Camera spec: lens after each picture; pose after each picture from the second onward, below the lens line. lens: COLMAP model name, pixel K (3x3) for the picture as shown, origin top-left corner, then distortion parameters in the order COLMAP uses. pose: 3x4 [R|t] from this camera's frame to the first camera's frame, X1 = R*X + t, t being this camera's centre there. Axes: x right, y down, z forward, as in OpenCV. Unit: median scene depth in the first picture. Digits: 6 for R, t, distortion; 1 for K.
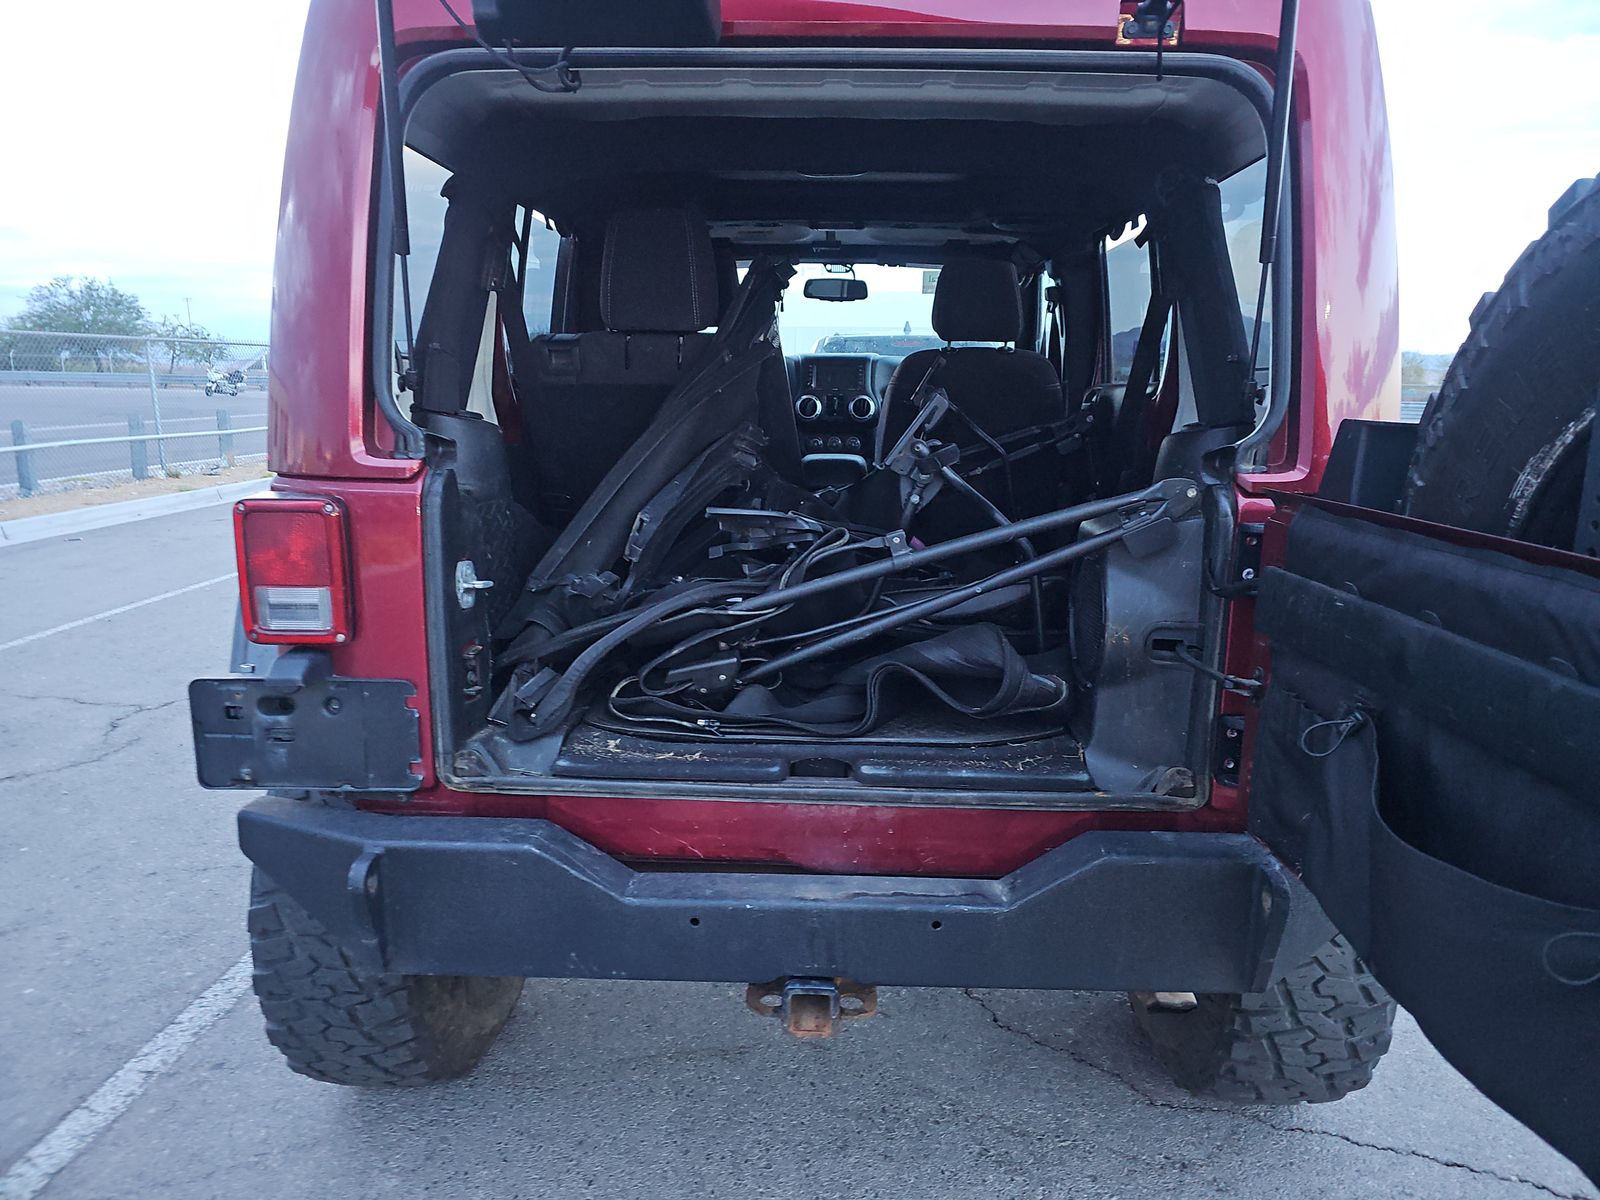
lens RADIAL K [[1055.1, 0, 808.4], [0, 1055.1, 603.9], [0, 0, 1]] dist [0.059143, -0.057023]
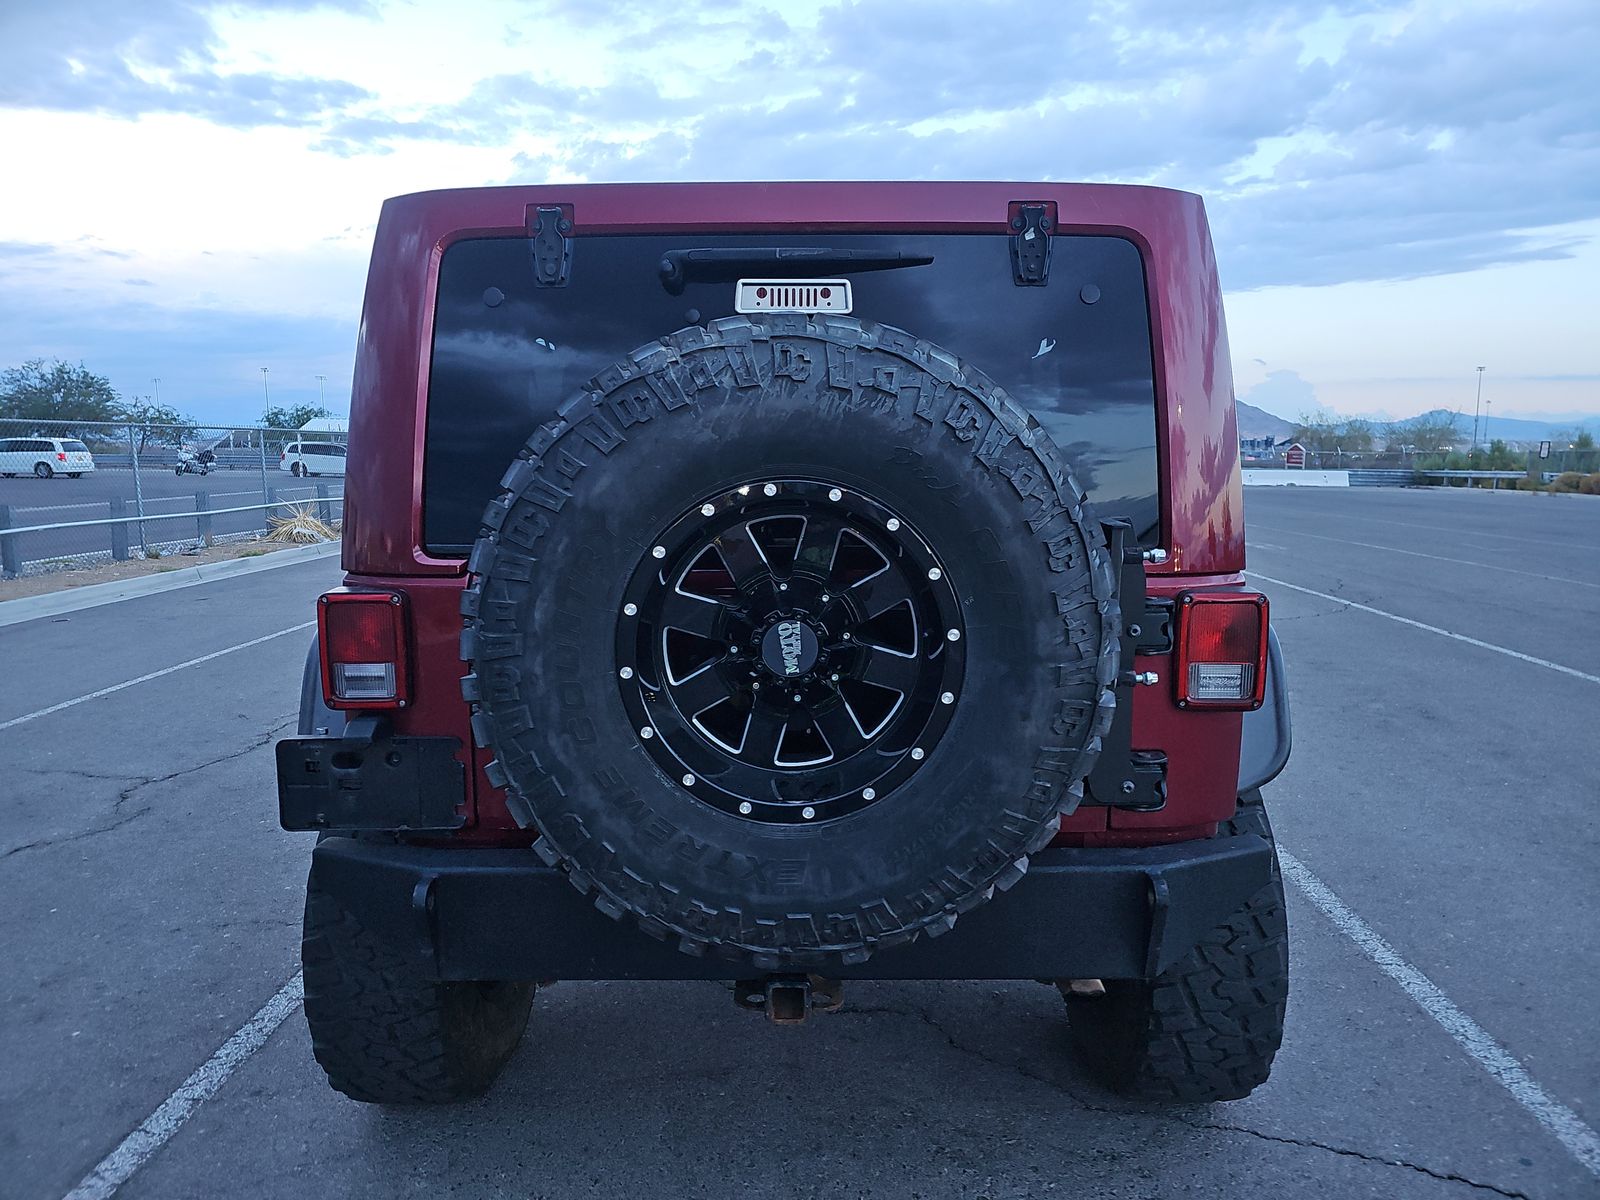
lens RADIAL K [[1055.1, 0, 808.4], [0, 1055.1, 603.9], [0, 0, 1]] dist [0.059143, -0.057023]
pose [[0.999412, -0.011574, 0.032264, -0.006243], [0.013657, 0.997784, -0.065124, 0.002732], [-0.031439, 0.065527, 0.997355, -0.164873]]
